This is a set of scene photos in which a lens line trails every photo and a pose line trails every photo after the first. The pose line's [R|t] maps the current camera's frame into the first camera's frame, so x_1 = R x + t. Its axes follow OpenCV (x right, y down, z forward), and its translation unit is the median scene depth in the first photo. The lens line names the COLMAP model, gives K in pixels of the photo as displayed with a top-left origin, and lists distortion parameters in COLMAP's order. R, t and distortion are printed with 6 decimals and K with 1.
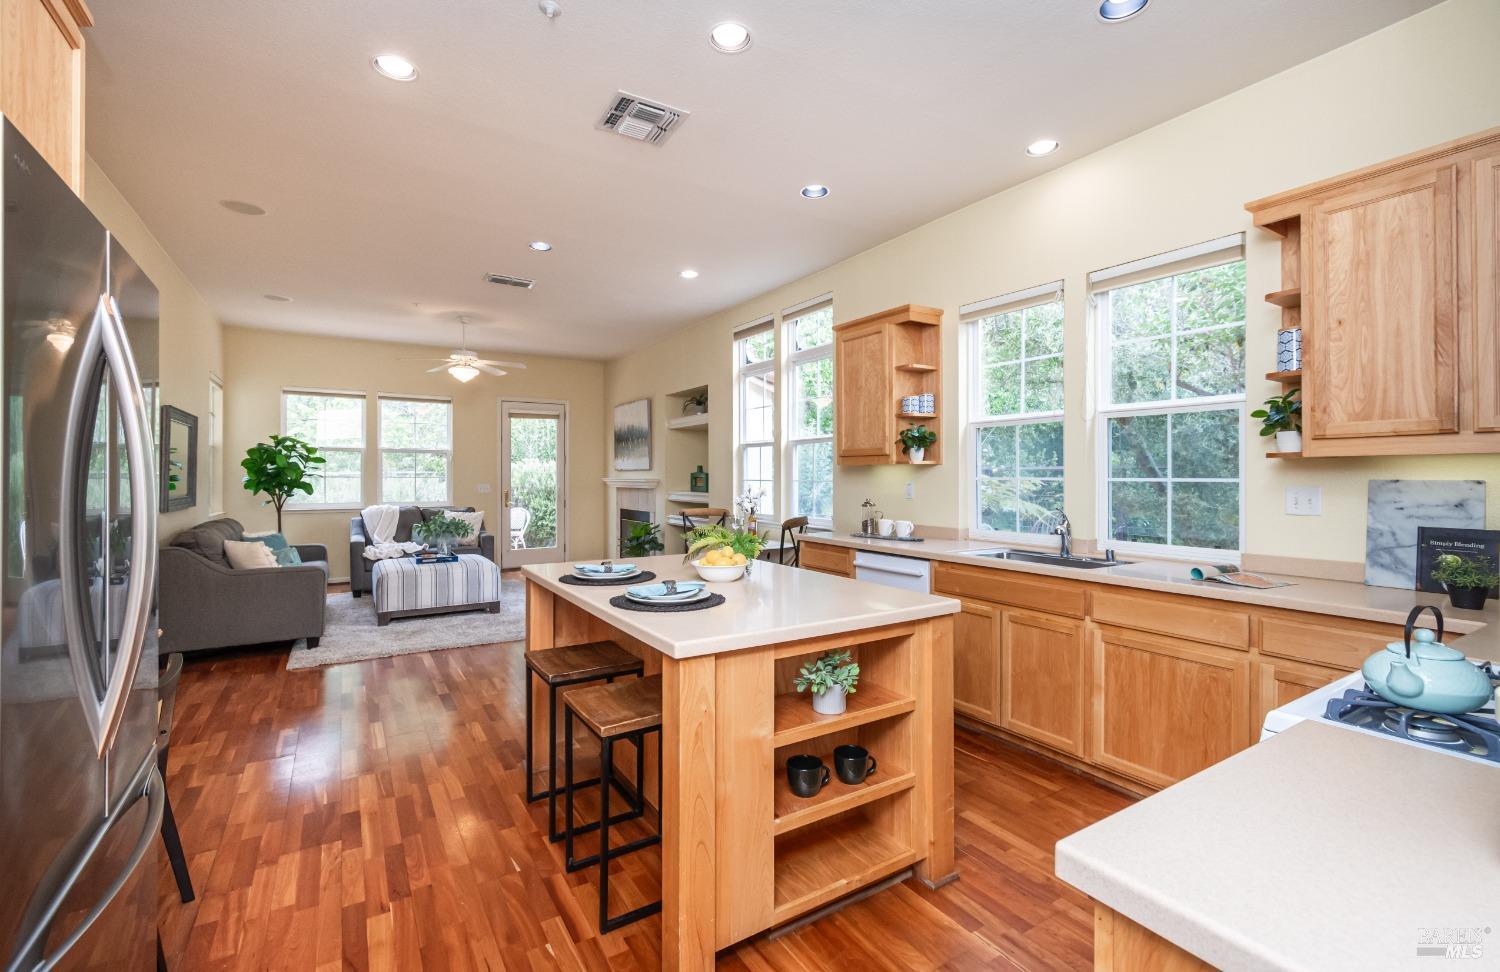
lens RADIAL K [[664.8, 0, 749.7], [0, 664.8, 478.7], [0, 0, 1]] dist [0.009537, -0.000444]
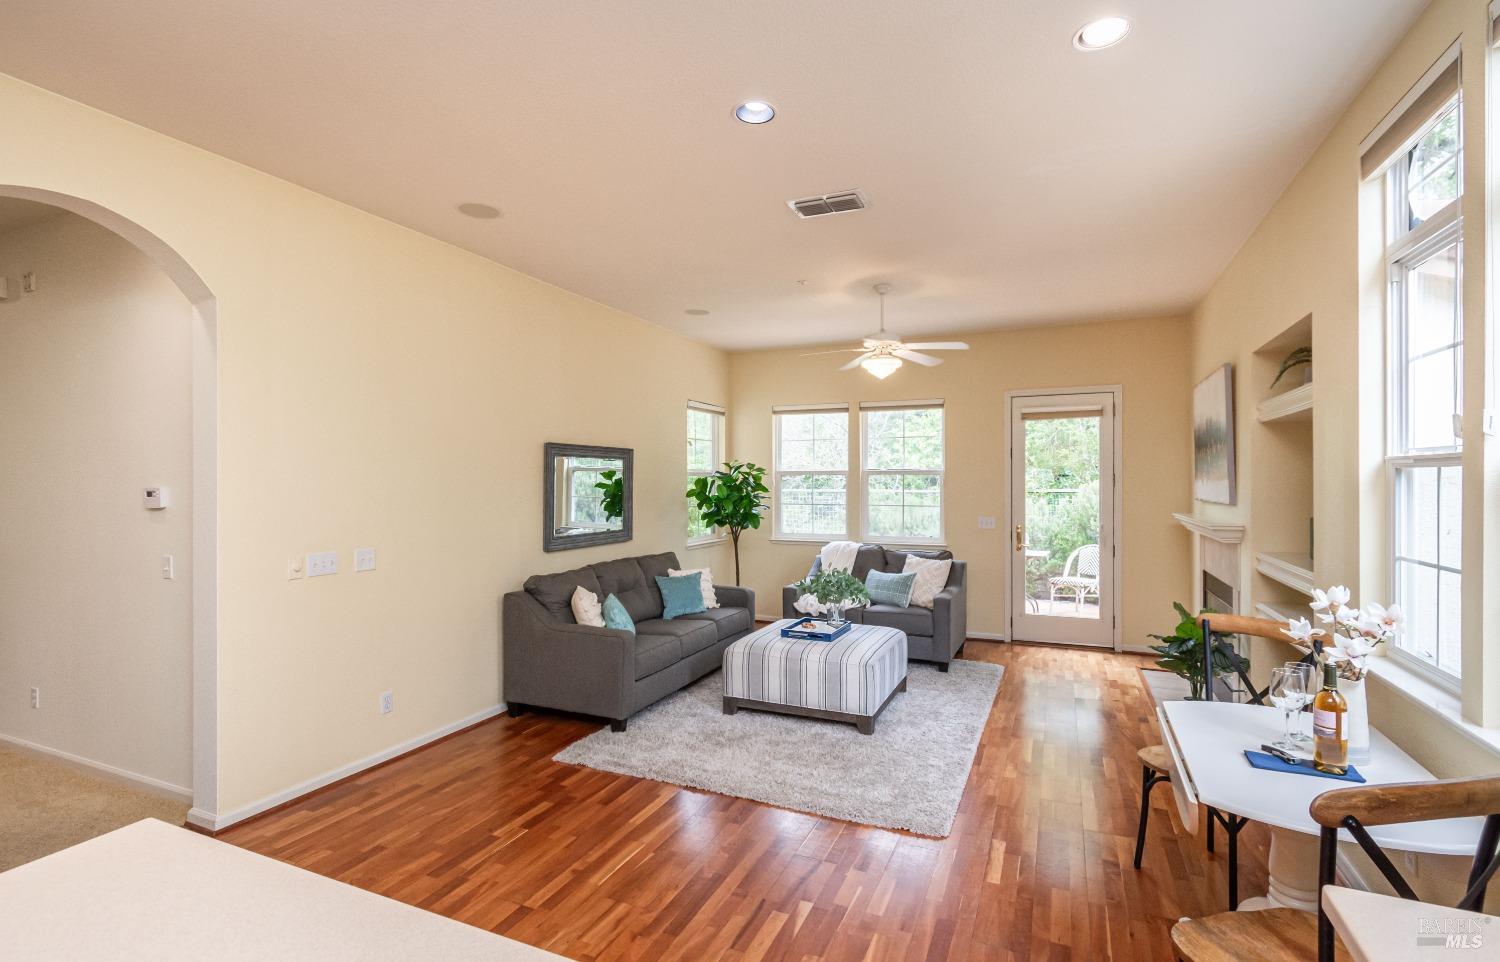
lens RADIAL K [[698.0, 0, 749.6], [0, 698.0, 484.3], [0, 0, 1]] dist [0.002269, -0.000536]
pose [[0.561808, 0.002498, -0.827264, 0.100992], [-0.000308, 0.999996, 0.002810, -0.036239], [0.827268, -0.001324, 0.561806, 0.472830]]
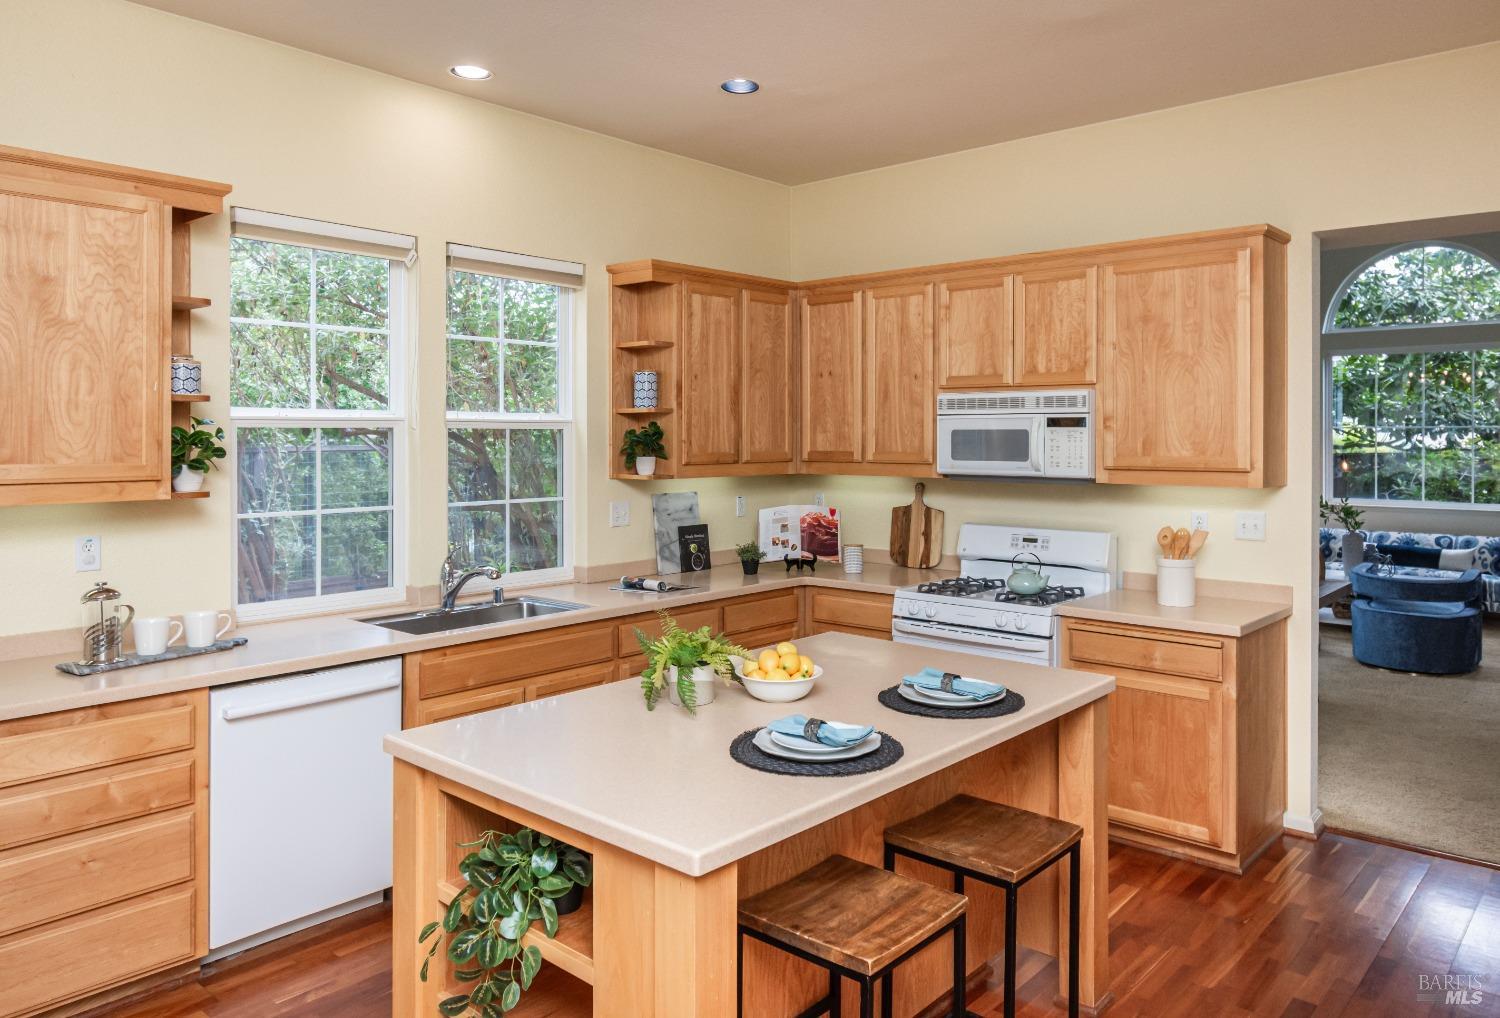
lens RADIAL K [[1022.3, 0, 809.5], [0, 1022.3, 435.3], [0, 0, 1]] dist [0.000228, 0.000284]
pose [[-0.304113, 0.001287, 0.952635, -0.387639], [0.006048, 0.999982, 0.000580, -0.041081], [-0.952617, 0.005938, -0.304115, 0.489002]]
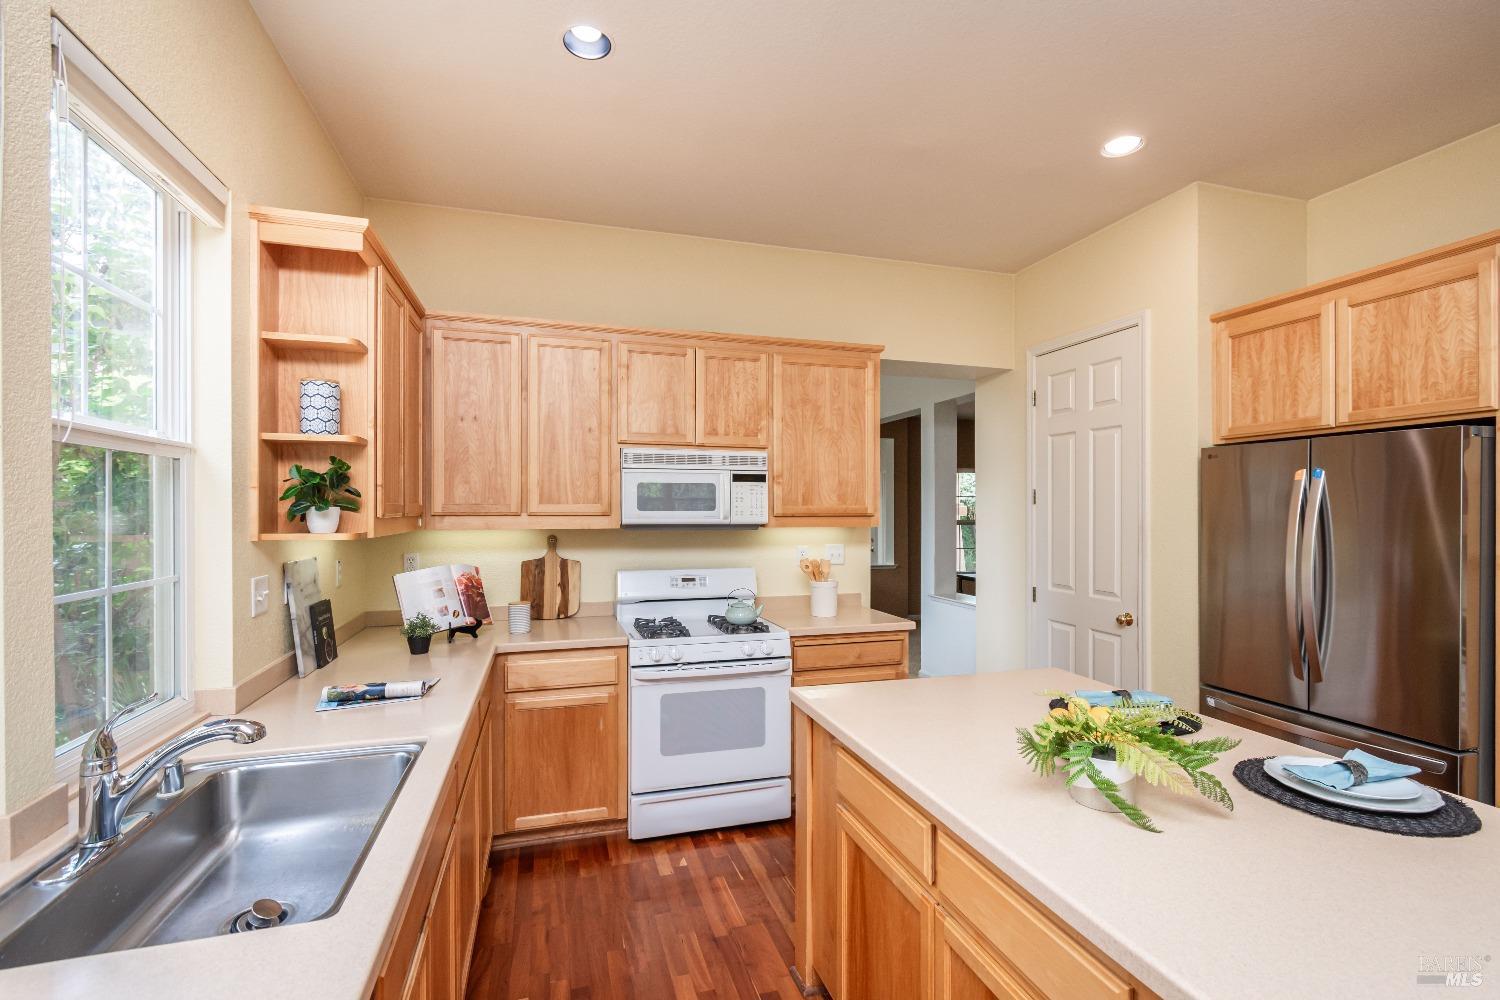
lens RADIAL K [[679.3, 0, 741.4], [0, 679.3, 504.6], [0, 0, 1]] dist [0.006825, -0.000285]
pose [[-0.961393, 0.000154, 0.275178, 0.028404], [0.000501, 0.999999, 0.001189, -0.028563], [-0.275177, 0.001281, -0.961393, 0.634675]]
